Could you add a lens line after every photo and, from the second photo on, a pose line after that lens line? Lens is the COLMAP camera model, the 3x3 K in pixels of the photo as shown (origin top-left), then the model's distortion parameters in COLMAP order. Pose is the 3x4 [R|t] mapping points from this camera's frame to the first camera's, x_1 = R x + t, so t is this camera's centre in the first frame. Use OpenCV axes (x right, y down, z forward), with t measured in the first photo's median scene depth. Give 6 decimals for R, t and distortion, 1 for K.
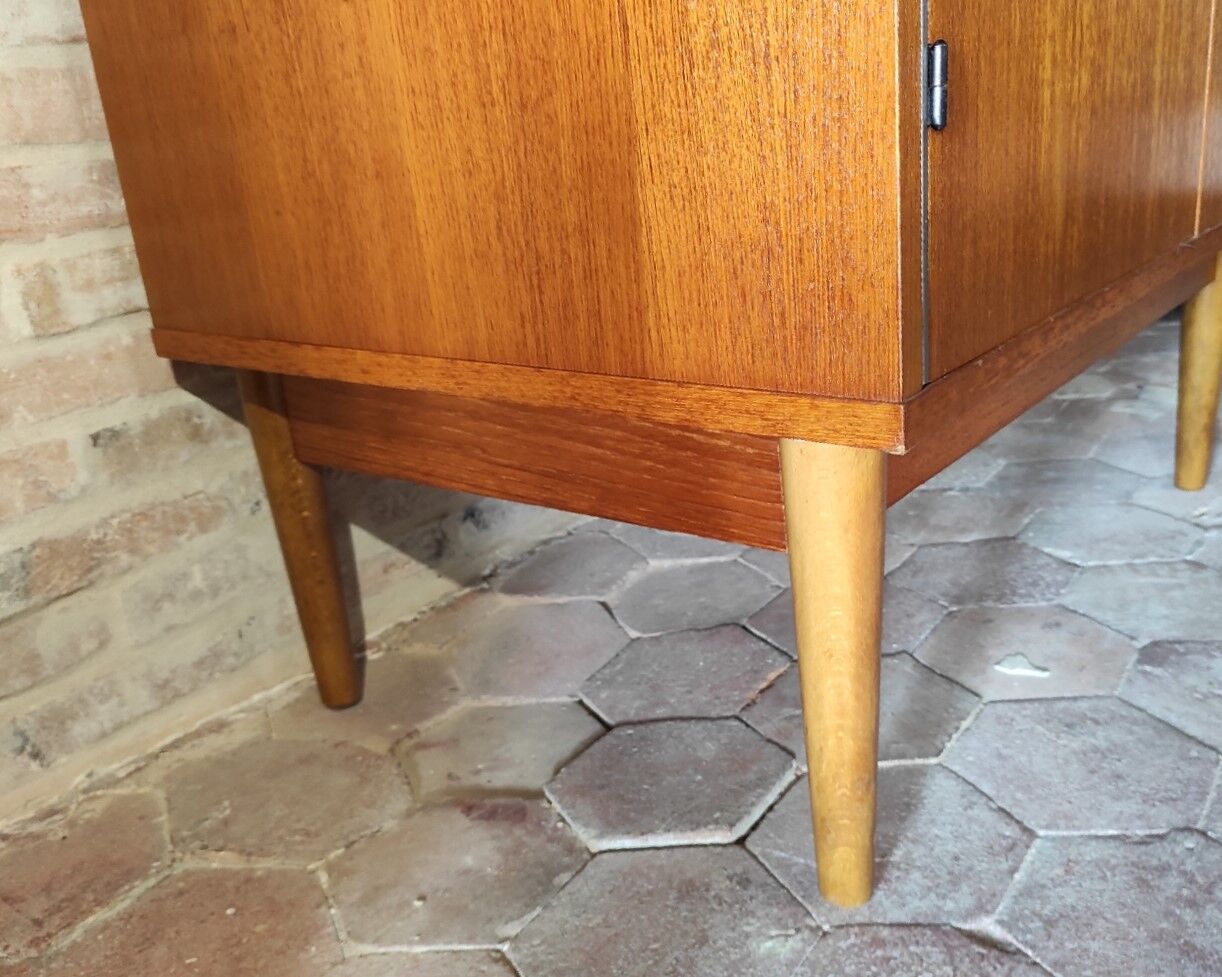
lens RADIAL K [[1137.1, 0, 660.7], [0, 1137.1, 478.7], [0, 0, 1]] dist [0.017462, 0.000000]
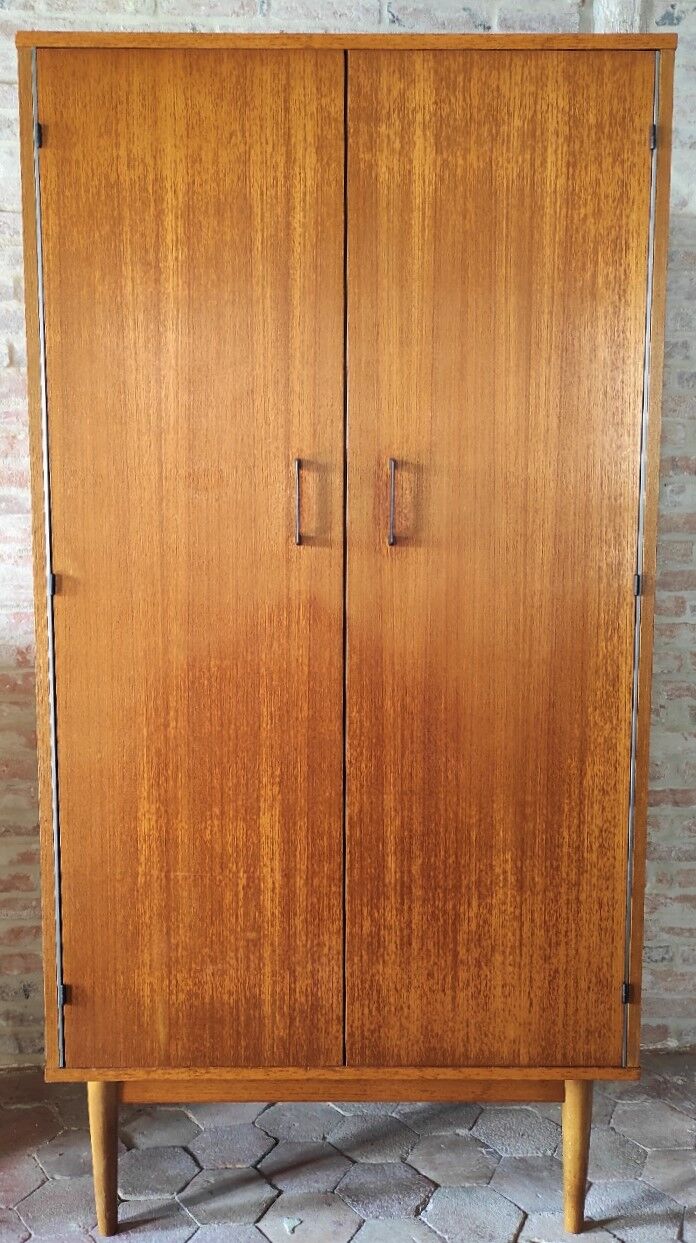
lens RADIAL K [[992.5, 0, 322.8], [0, 992.5, 651.1], [0, 0, 1]] dist [0.041524, -0.041427]
pose [[0.612412, 0.159781, -0.774223, 1.815234], [-0.301155, 0.952667, -0.041607, -0.886150], [0.730929, 0.258642, 0.631544, -0.462084]]
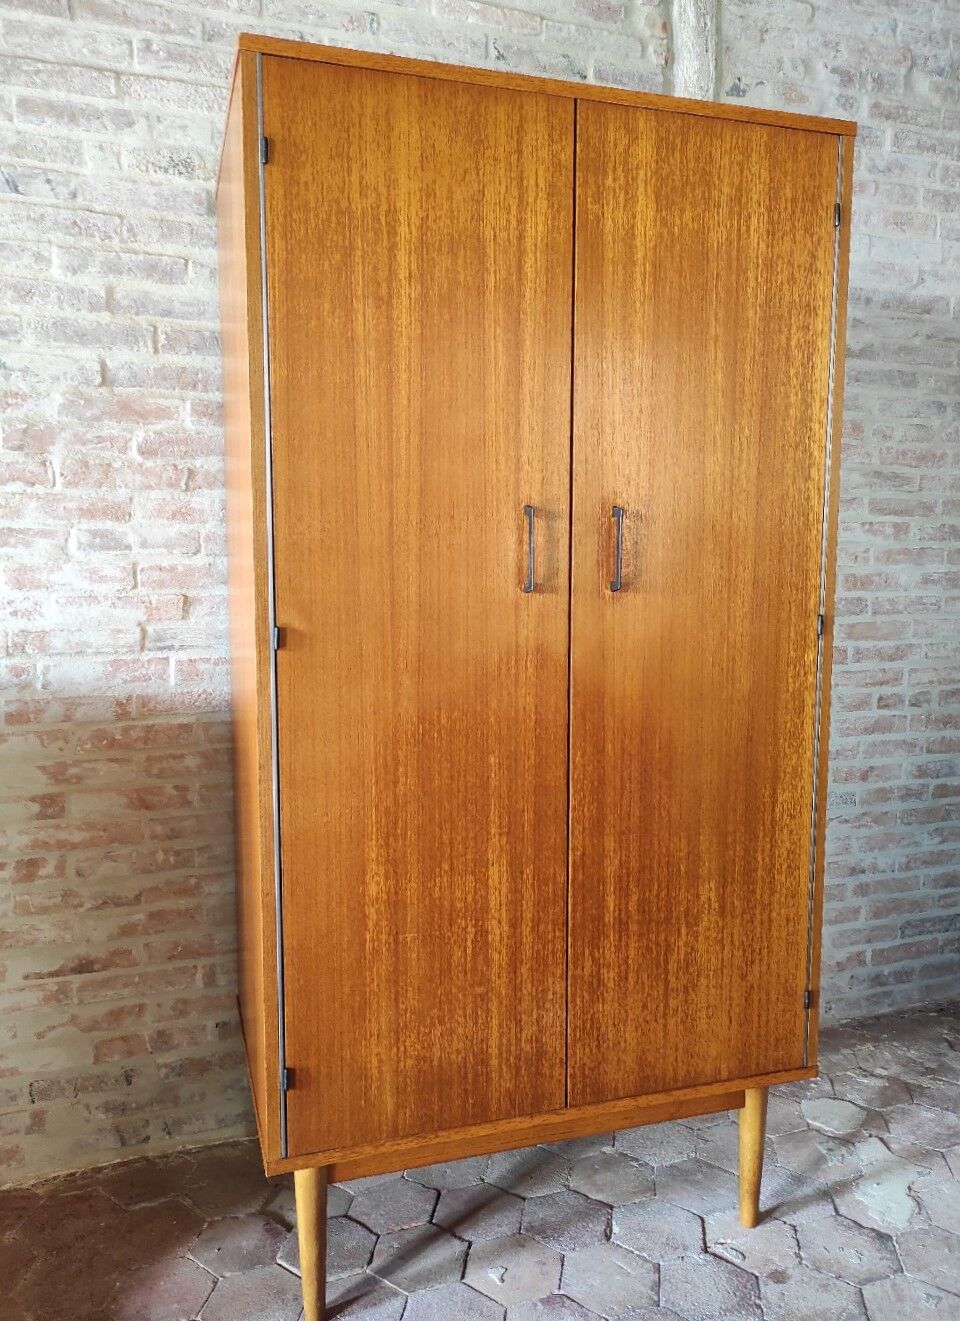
lens RADIAL K [[994.0, 0, 467.9], [0, 994.0, 667.9], [0, 0, 1]] dist [0.032987, -0.026206]
pose [[0.812364, 0.140722, -0.565918, 1.296820], [-0.246718, 0.962254, -0.114882, -0.766698], [0.528390, 0.232948, 0.816419, -0.896454]]
